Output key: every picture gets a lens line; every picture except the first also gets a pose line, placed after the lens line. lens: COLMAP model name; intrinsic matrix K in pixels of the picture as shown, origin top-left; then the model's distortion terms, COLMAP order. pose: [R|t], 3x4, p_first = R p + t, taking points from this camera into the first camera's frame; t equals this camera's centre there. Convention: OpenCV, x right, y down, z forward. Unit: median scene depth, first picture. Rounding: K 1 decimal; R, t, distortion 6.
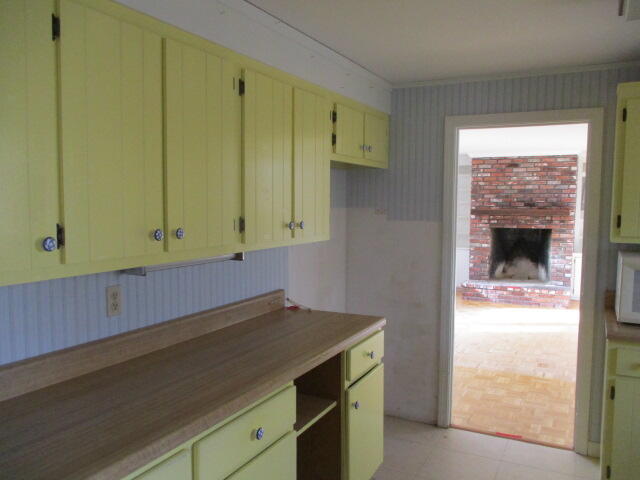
lens RADIAL K [[531.9, 0, 316.7], [0, 531.9, 242.1], [0, 0, 1]] dist [-0.010692, 0.006252]
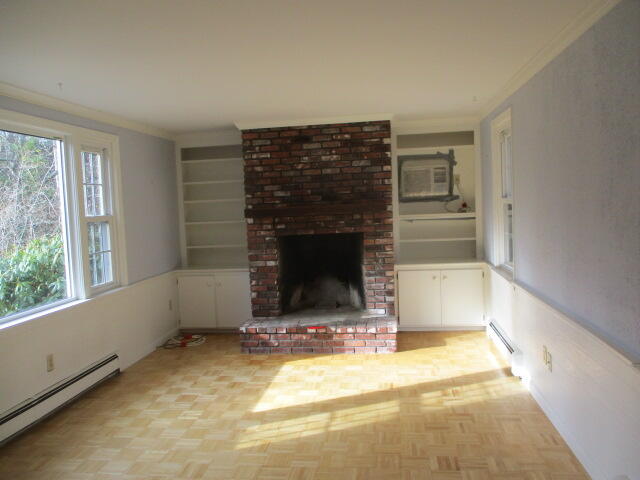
lens RADIAL K [[531.9, 0, 316.7], [0, 531.9, 242.1], [0, 0, 1]] dist [-0.010692, 0.006252]
pose [[0.940089, -0.070143, 0.333635, 0.159068], [0.074749, 0.997202, -0.000971, -0.015880], [-0.332633, 0.025852, 0.942702, 0.378497]]
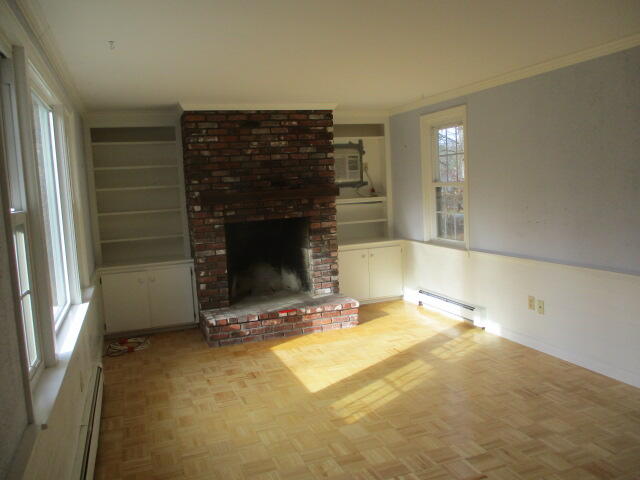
lens RADIAL K [[531.9, 0, 316.7], [0, 531.9, 242.1], [0, 0, 1]] dist [-0.010692, 0.006252]
pose [[0.673902, -0.119700, 0.729059, -0.065699], [0.115380, 0.991732, 0.056175, -0.029120], [-0.729755, 0.046263, 0.682141, 0.507889]]
